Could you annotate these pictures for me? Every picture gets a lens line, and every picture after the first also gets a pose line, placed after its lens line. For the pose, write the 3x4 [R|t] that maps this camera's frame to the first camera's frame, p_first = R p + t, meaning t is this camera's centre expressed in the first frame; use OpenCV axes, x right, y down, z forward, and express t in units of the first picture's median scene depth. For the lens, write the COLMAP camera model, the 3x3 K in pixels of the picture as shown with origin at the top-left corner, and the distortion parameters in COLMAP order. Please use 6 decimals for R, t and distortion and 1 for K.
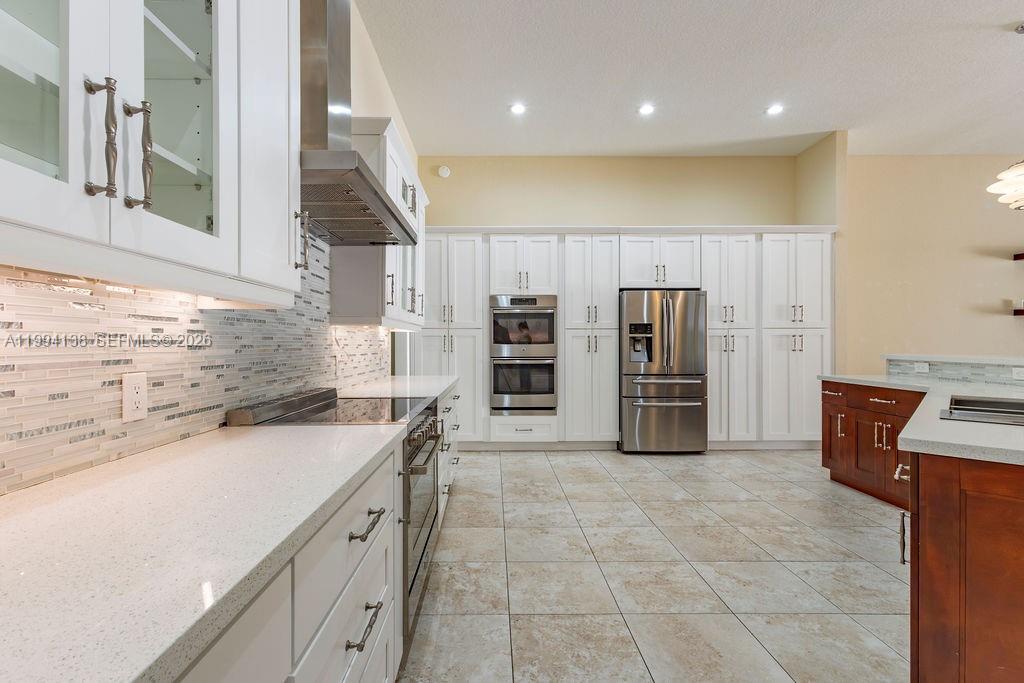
lens RADIAL K [[482.3, 0, 502.3], [0, 482.3, 342.1], [0, 0, 1]] dist [0.010114, 0.000314]
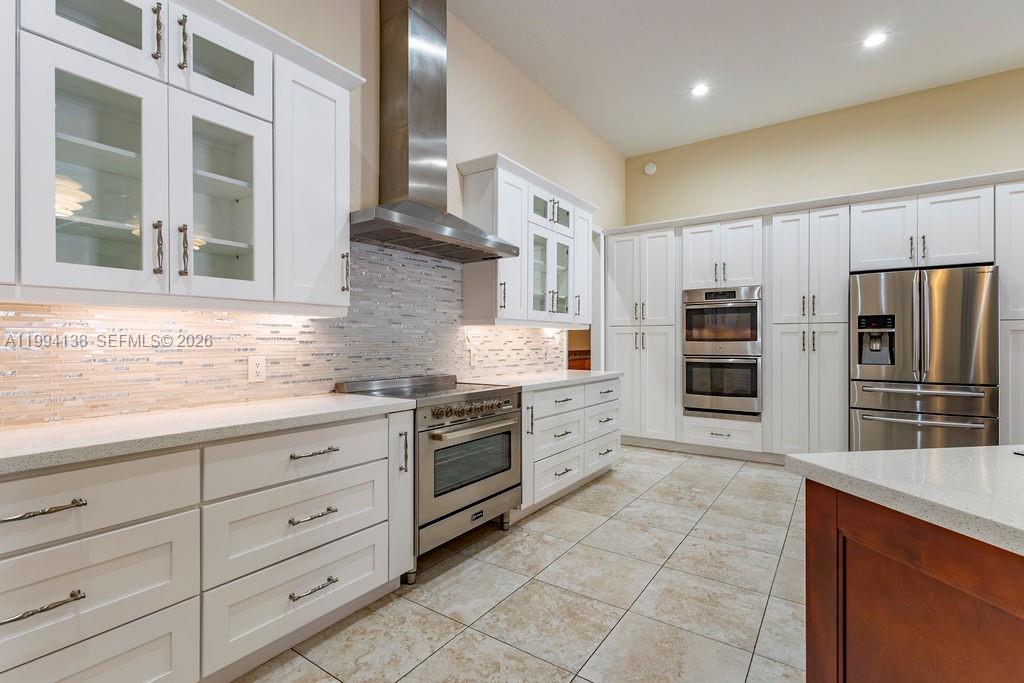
lens RADIAL K [[481.1, 0, 509.4], [0, 481.1, 339.4], [0, 0, 1]] dist [0.003799, 0.000605]
pose [[0.811926, 0.000563, -0.583760, 0.357790], [-0.000229, 1.000000, 0.000645, 0.000112], [0.583760, -0.000390, 0.811926, 0.027264]]
